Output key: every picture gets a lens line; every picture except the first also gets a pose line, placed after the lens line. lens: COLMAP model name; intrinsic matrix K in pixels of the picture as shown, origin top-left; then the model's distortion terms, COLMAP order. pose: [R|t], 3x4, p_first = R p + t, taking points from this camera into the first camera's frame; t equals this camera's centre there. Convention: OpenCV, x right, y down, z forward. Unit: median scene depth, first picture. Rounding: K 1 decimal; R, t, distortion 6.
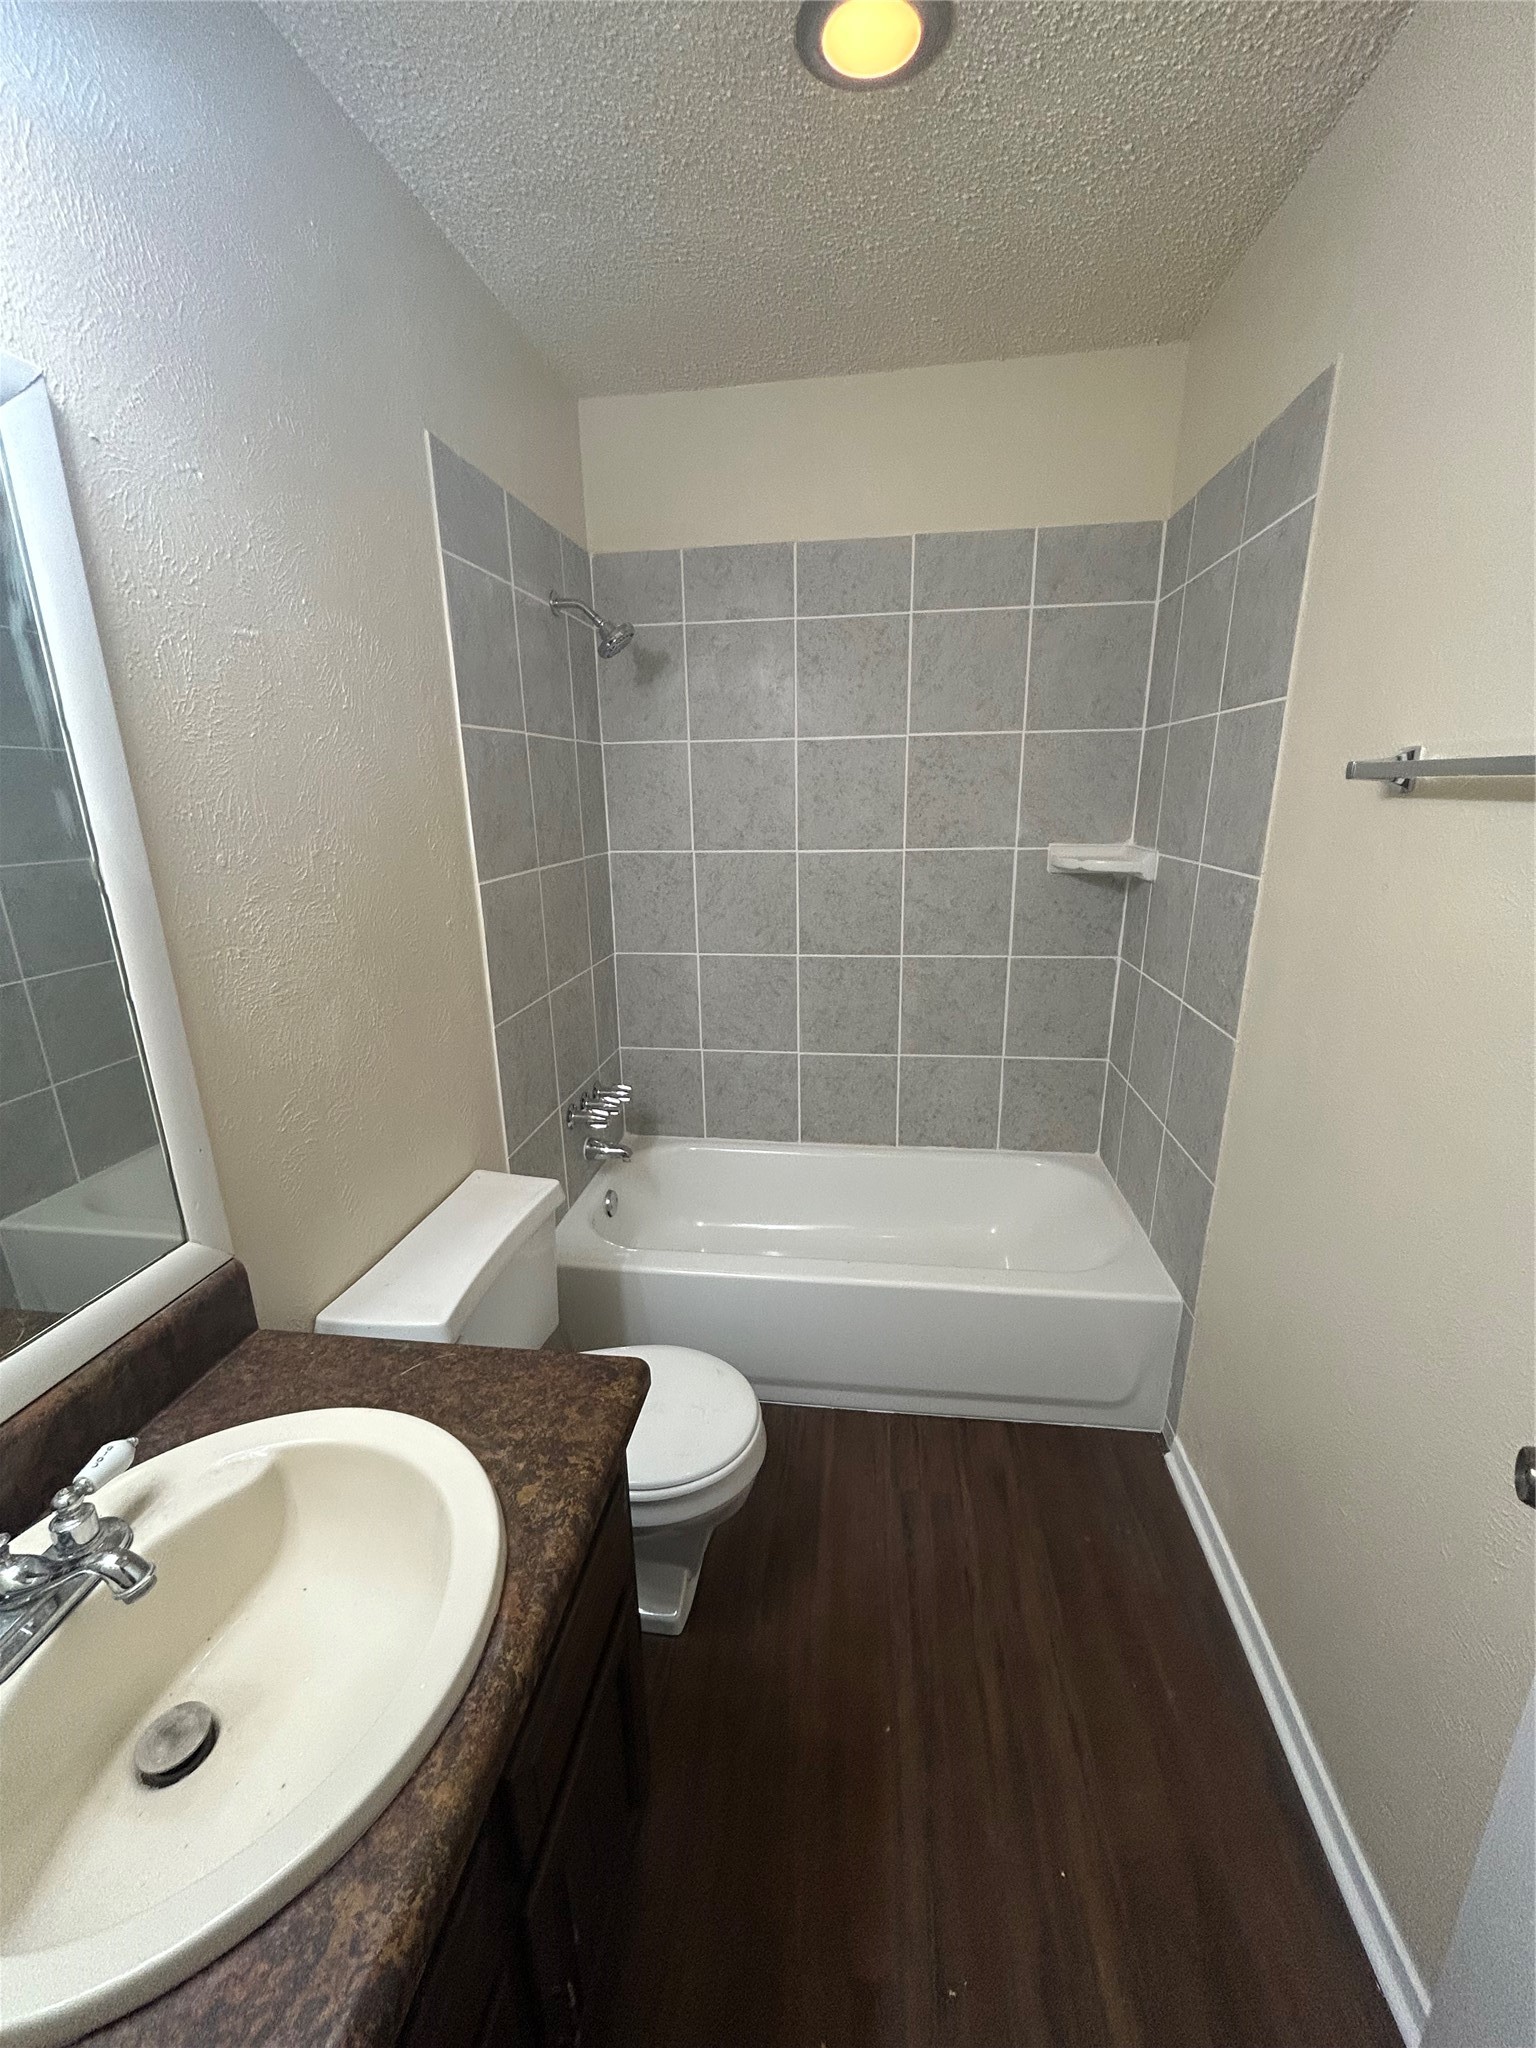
lens RADIAL K [[831.0, 0, 768.7], [0, 831.0, 1022.8], [0, 0, 1]] dist [-0.002785, 0.000598]
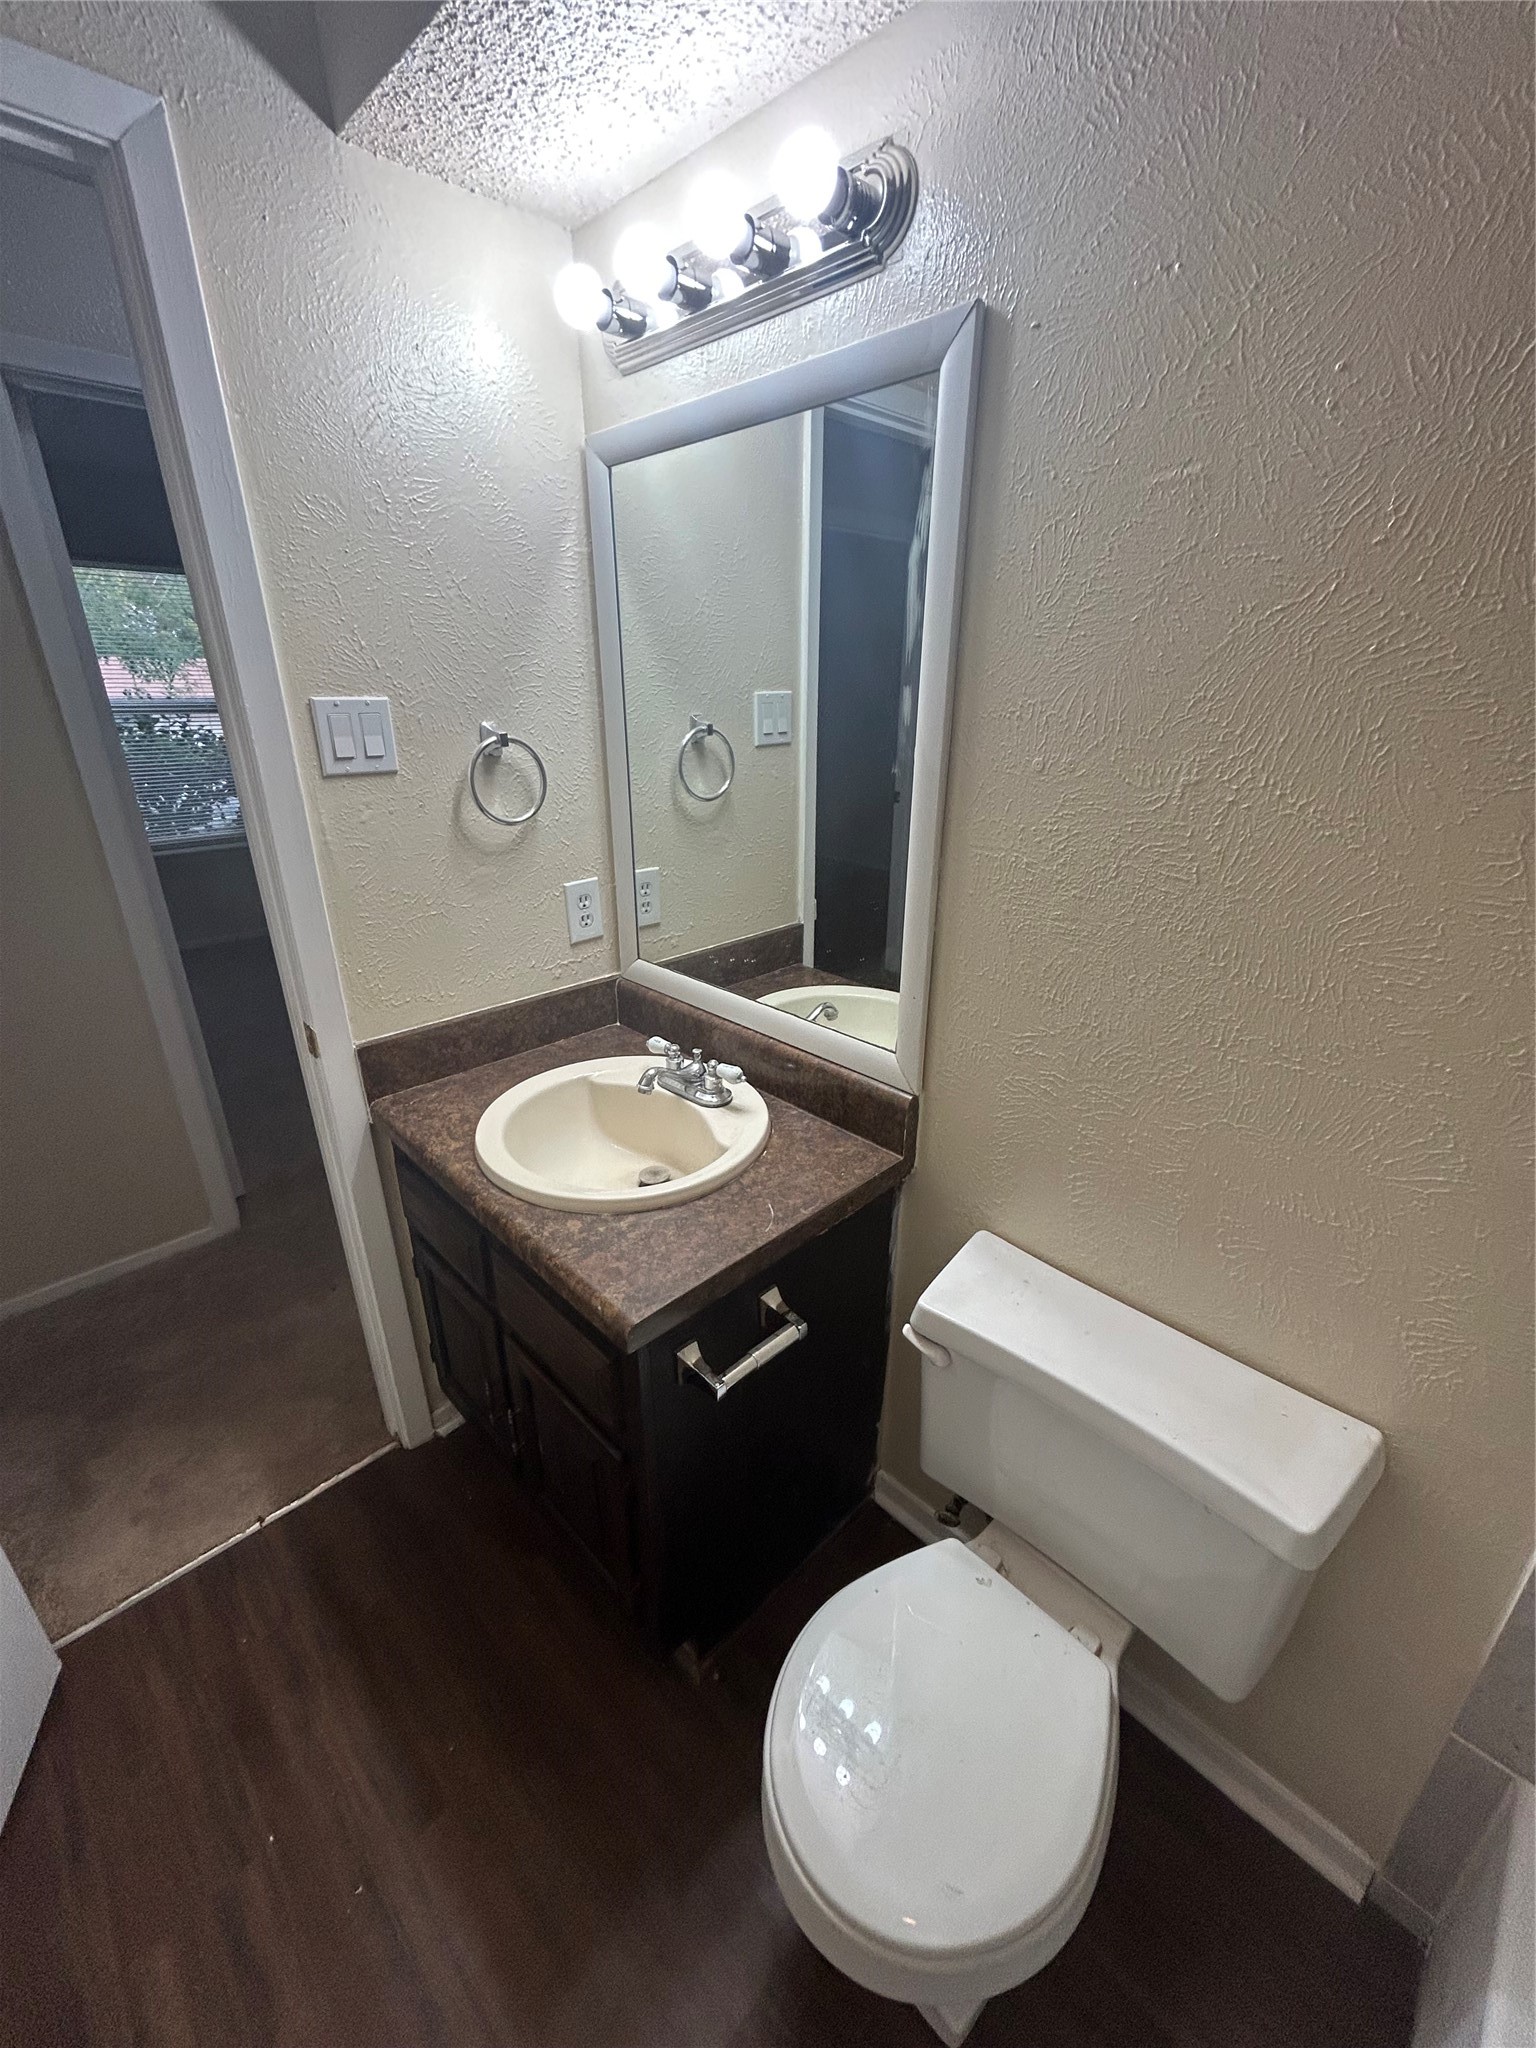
lens RADIAL K [[831.0, 0, 766.4], [0, 831.0, 1024.5], [0, 0, 1]] dist [-0.002785, 0.000598]
pose [[-0.614271, 0.315347, -0.723345, 0.345749], [-0.206485, 0.820500, 0.533052, -0.429941], [0.761601, 0.476798, -0.438894, 1.441796]]
